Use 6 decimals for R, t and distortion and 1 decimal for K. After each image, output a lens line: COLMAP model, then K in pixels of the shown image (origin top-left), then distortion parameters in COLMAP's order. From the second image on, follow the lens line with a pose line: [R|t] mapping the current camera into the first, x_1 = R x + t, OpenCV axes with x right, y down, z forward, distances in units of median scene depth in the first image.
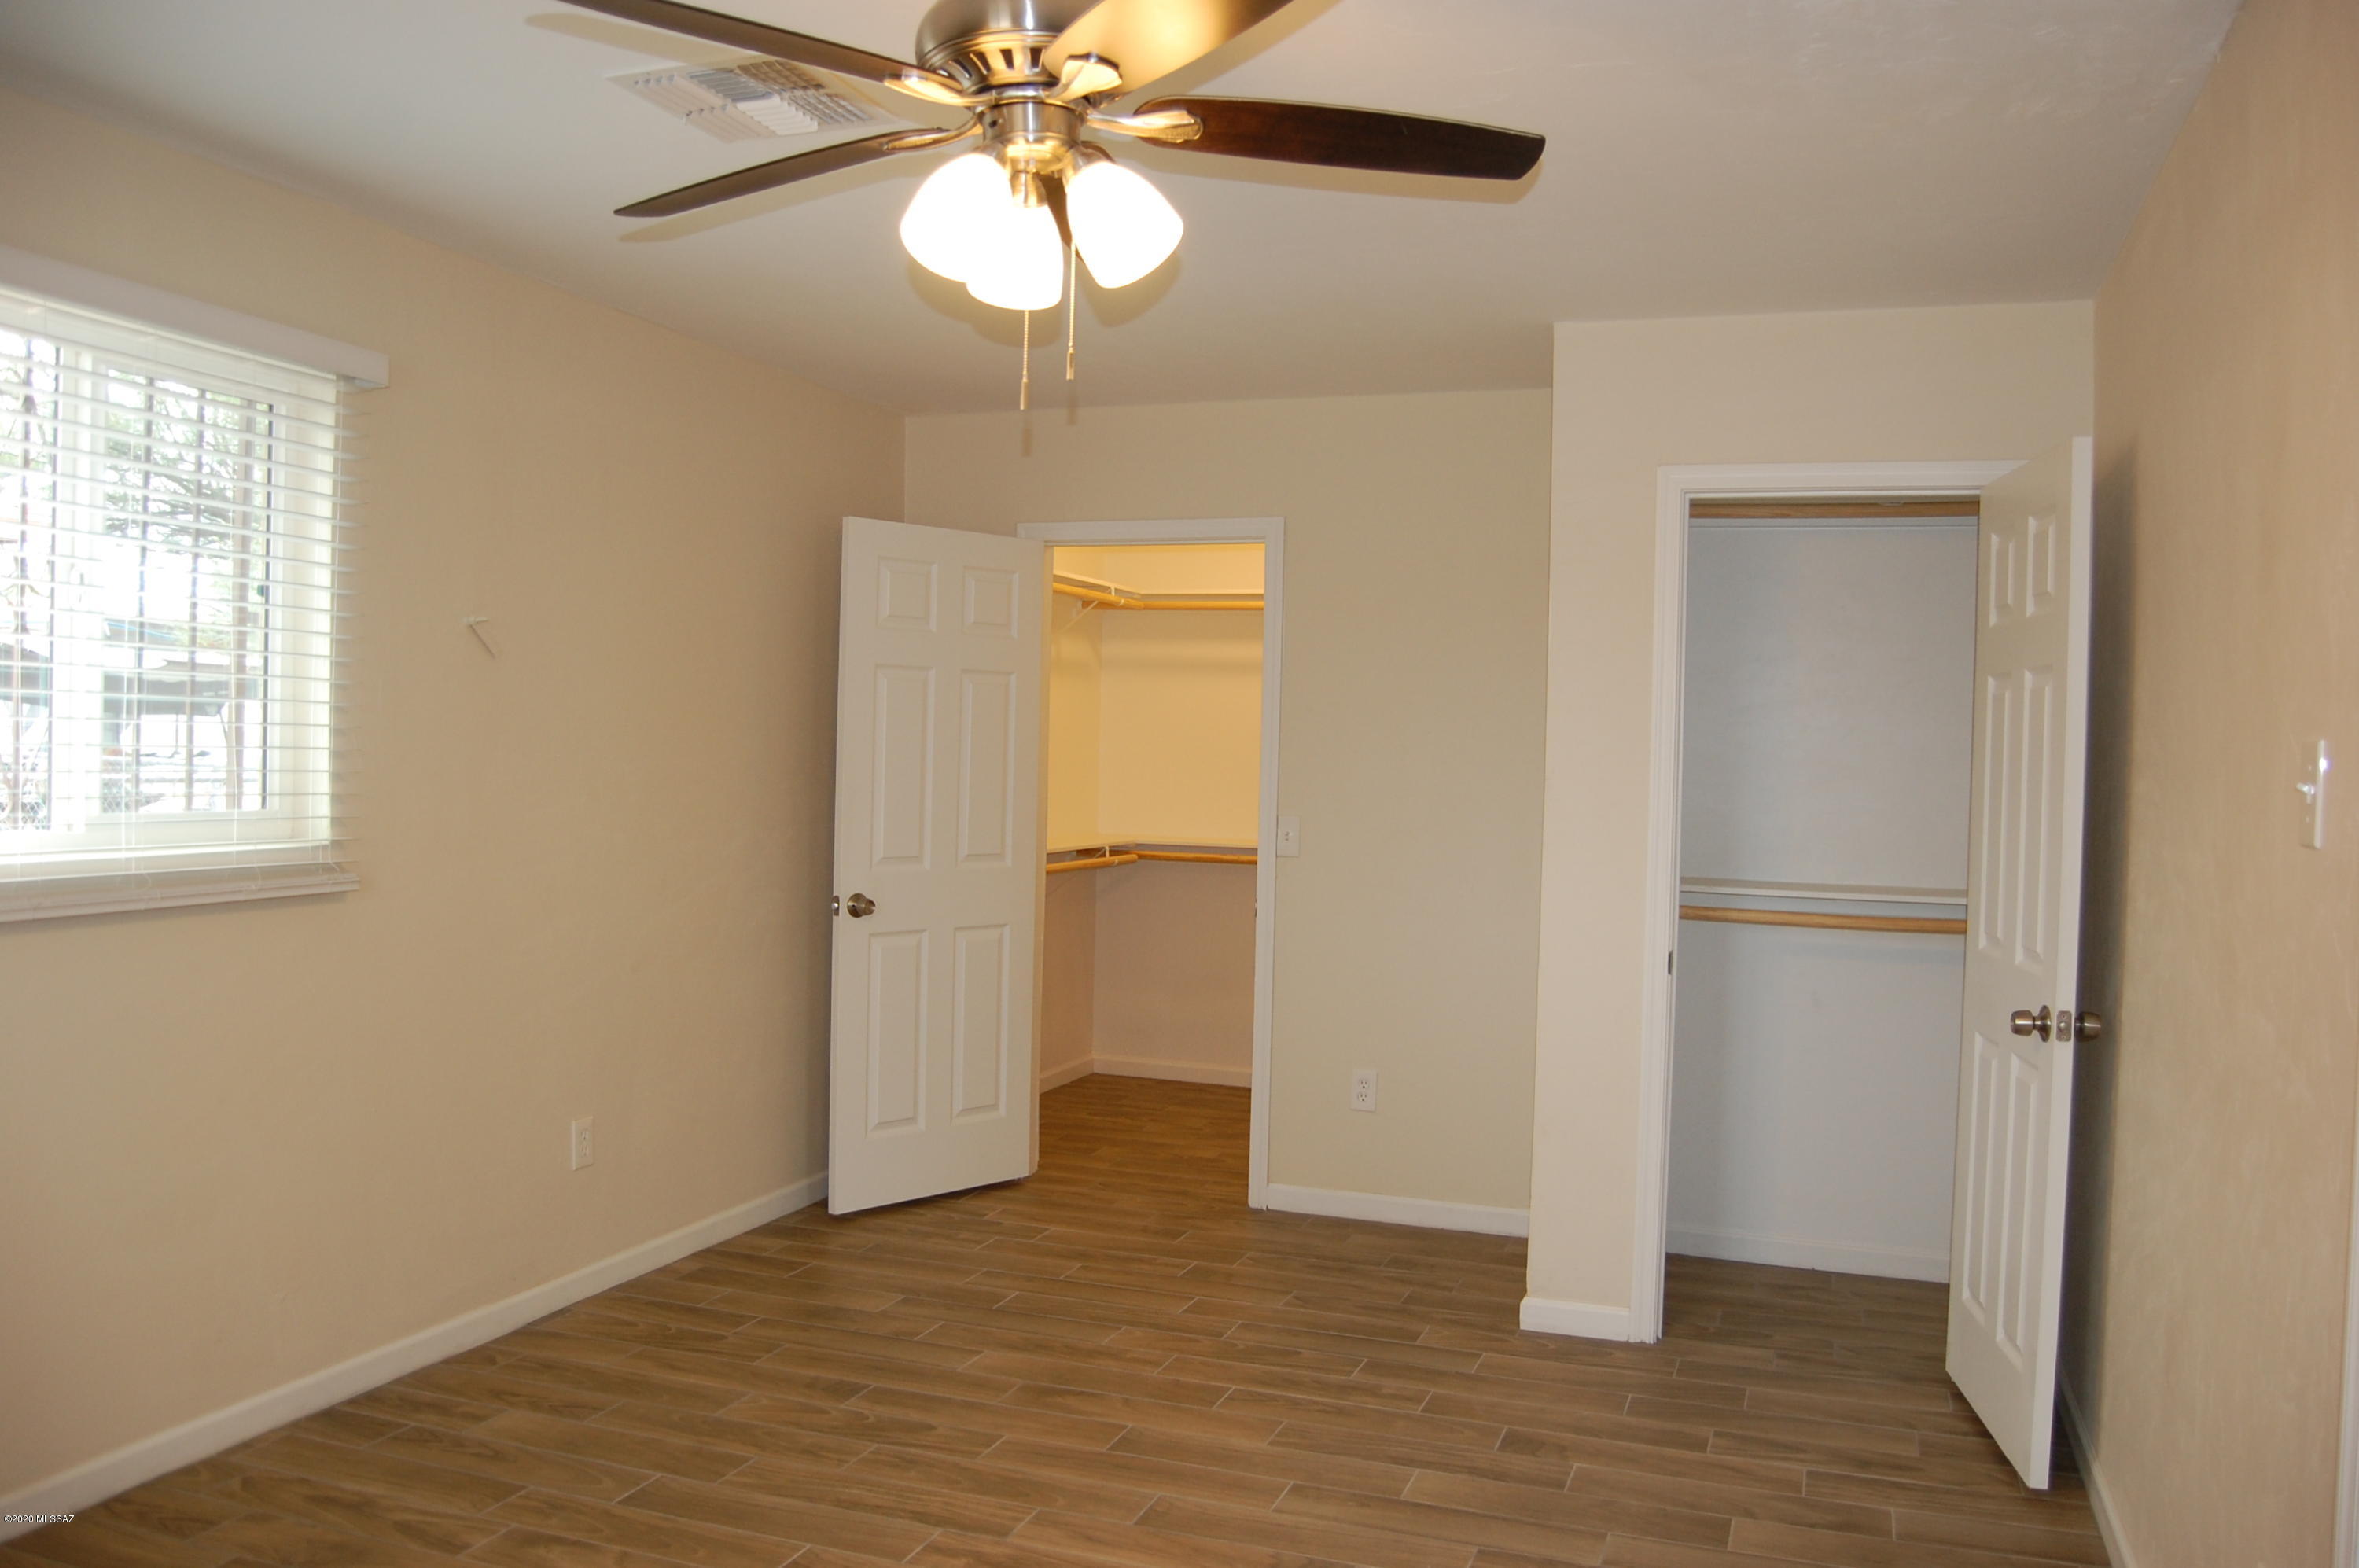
lens RADIAL K [[1836.0, 0, 1179.5], [0, 1836.0, 765.9], [0, 0, 1]] dist [-0.079907, 0.017039]
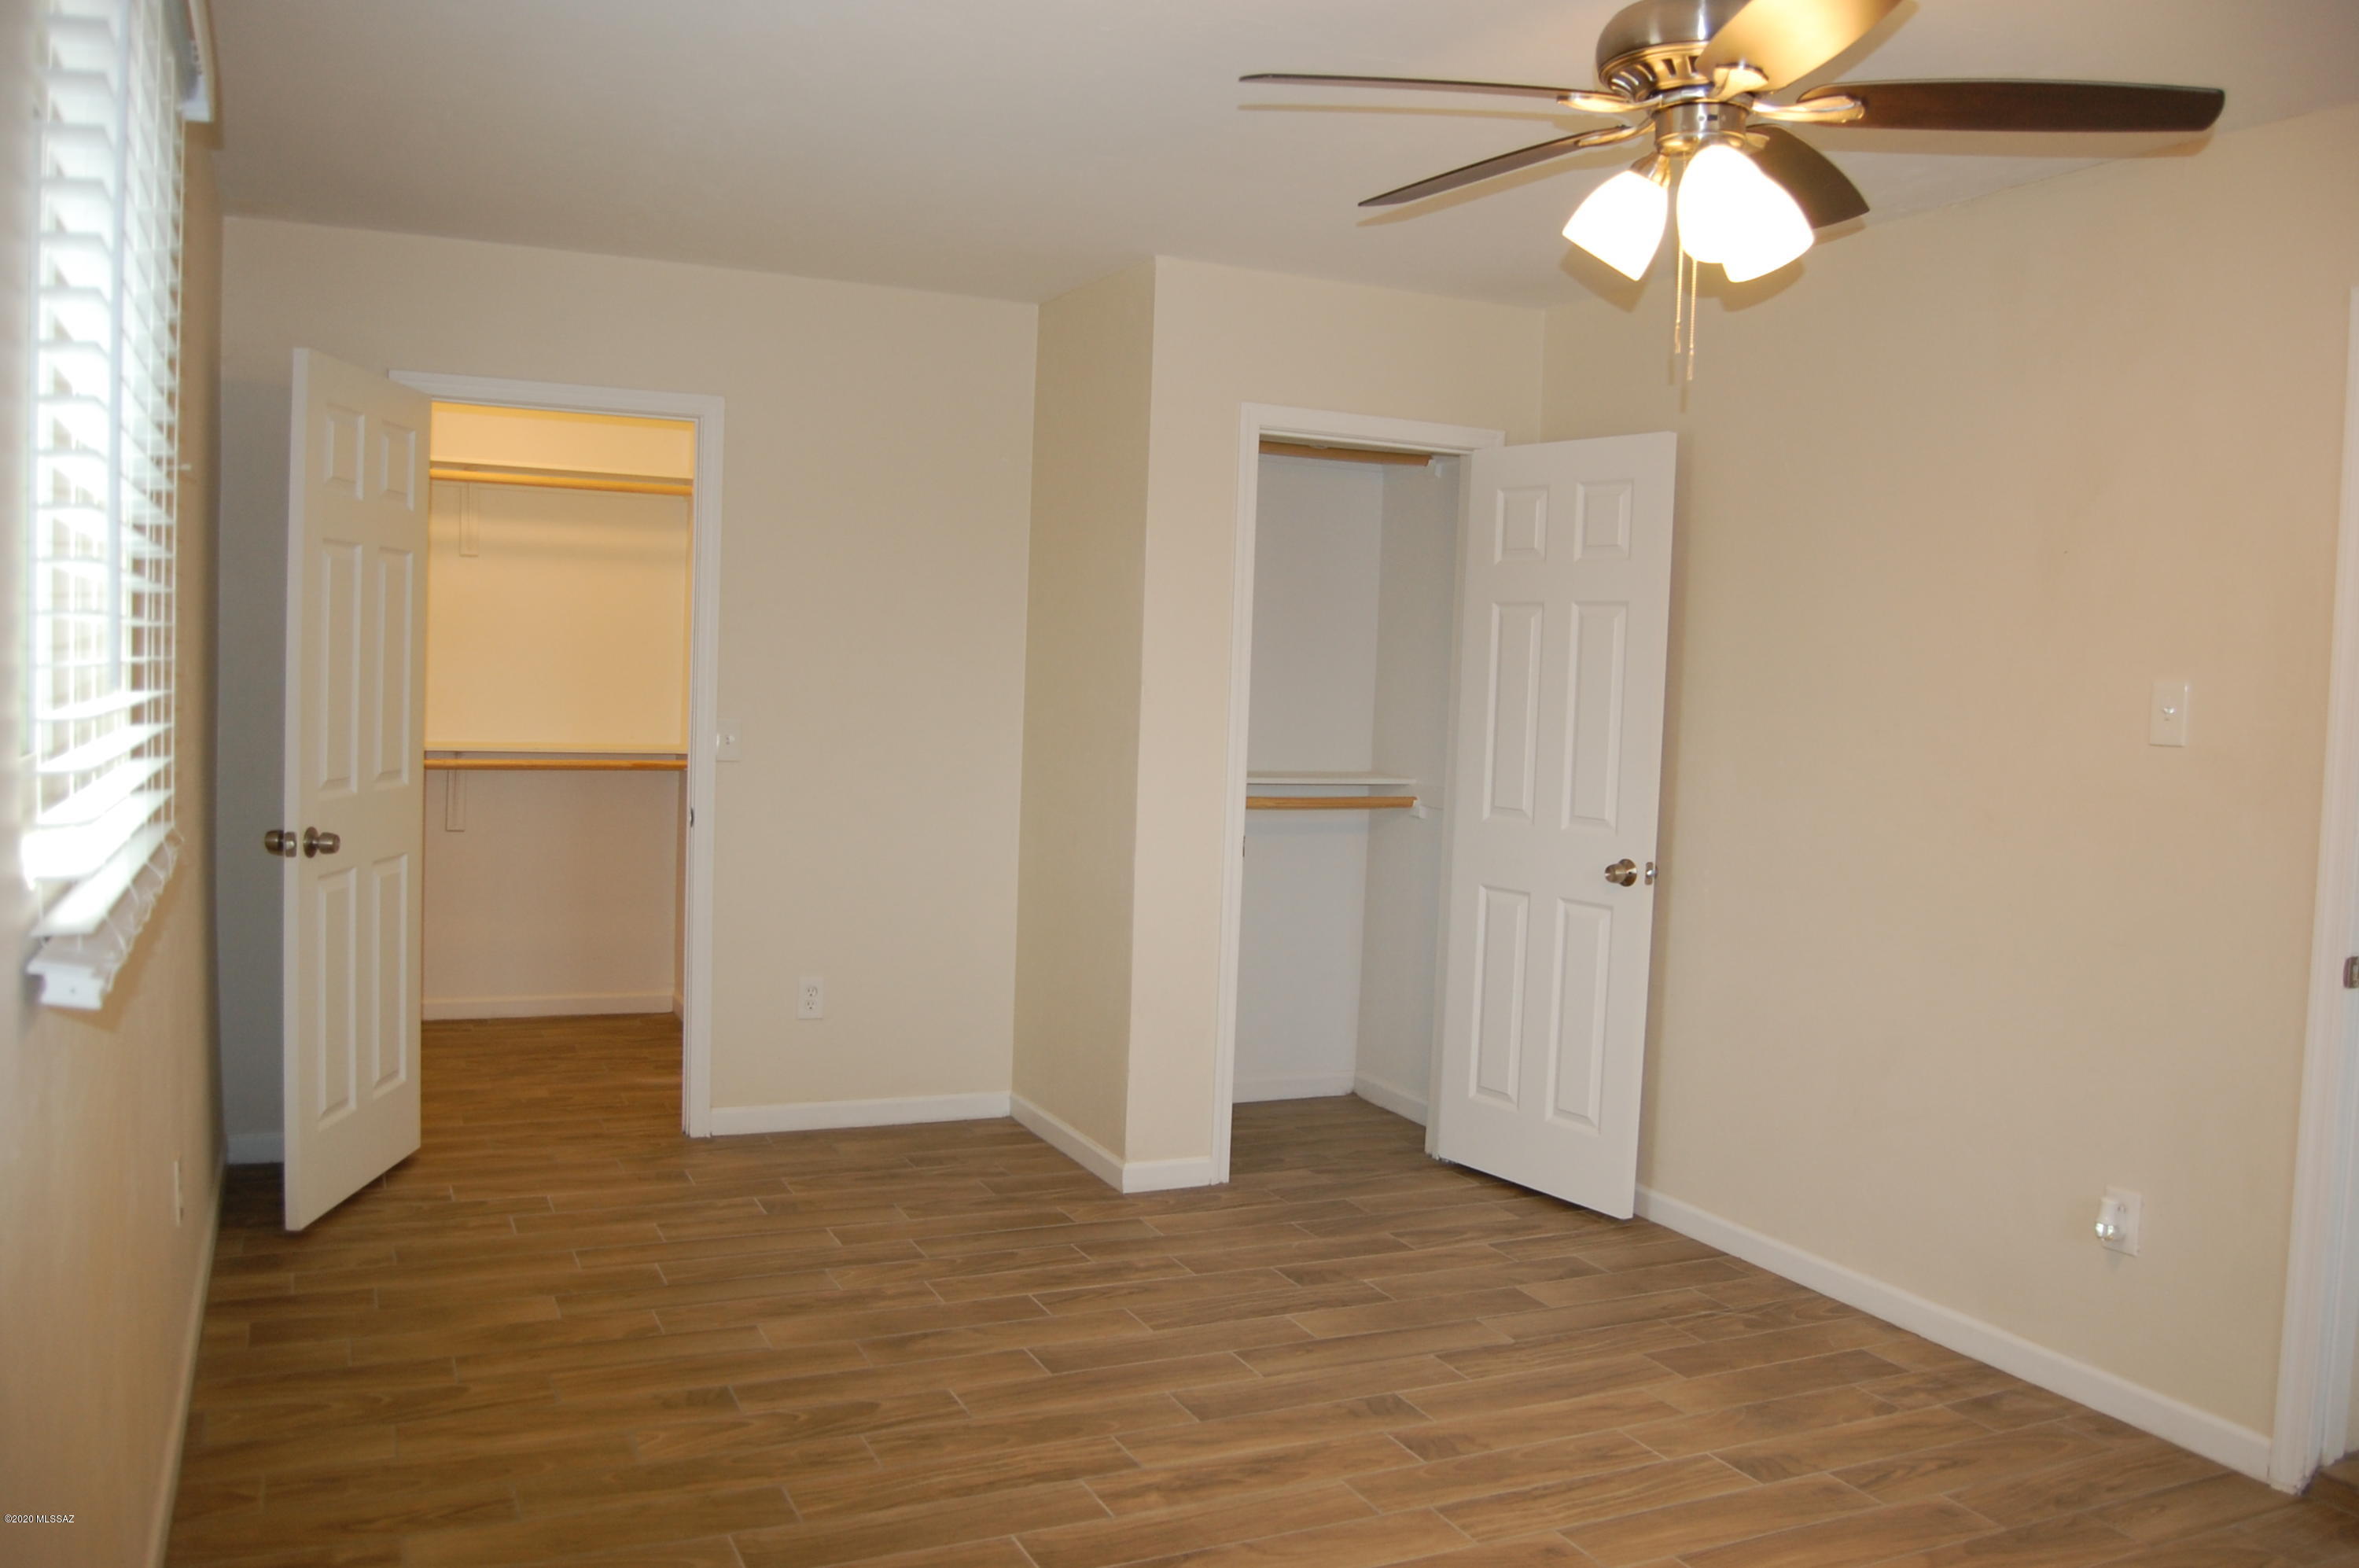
lens RADIAL K [[1836.0, 0, 1175.0], [0, 1836.0, 800.1], [0, 0, 1]] dist [-0.079907, 0.017039]
pose [[0.711132, -0.046002, 0.701552, -0.564474], [-0.013456, 0.996784, 0.079001, -0.010788], [-0.702930, -0.065620, 0.708225, 0.228586]]
